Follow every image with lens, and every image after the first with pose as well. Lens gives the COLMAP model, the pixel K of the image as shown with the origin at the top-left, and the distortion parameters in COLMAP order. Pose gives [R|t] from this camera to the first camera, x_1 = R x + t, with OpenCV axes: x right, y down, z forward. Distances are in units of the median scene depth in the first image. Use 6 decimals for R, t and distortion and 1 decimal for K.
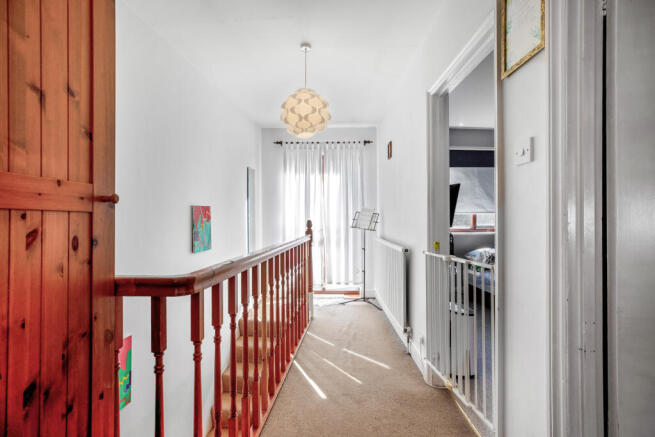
lens RADIAL K [[299.4, 0, 342.4], [0, 299.4, 218.1], [0, 0, 1]] dist [-0.019747, 0.005174]
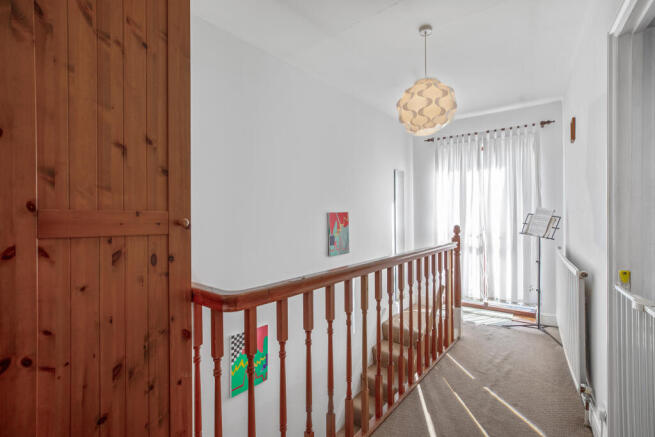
lens RADIAL K [[299.4, 0, 327.3], [0, 299.4, 219.9], [0, 0, 1]] dist [-0.019747, 0.005174]
pose [[0.818064, 0.002293, -0.575123, 0.138897], [0.003451, 0.999954, 0.008896, -0.029593], [0.575117, -0.009262, 0.818019, 0.120397]]
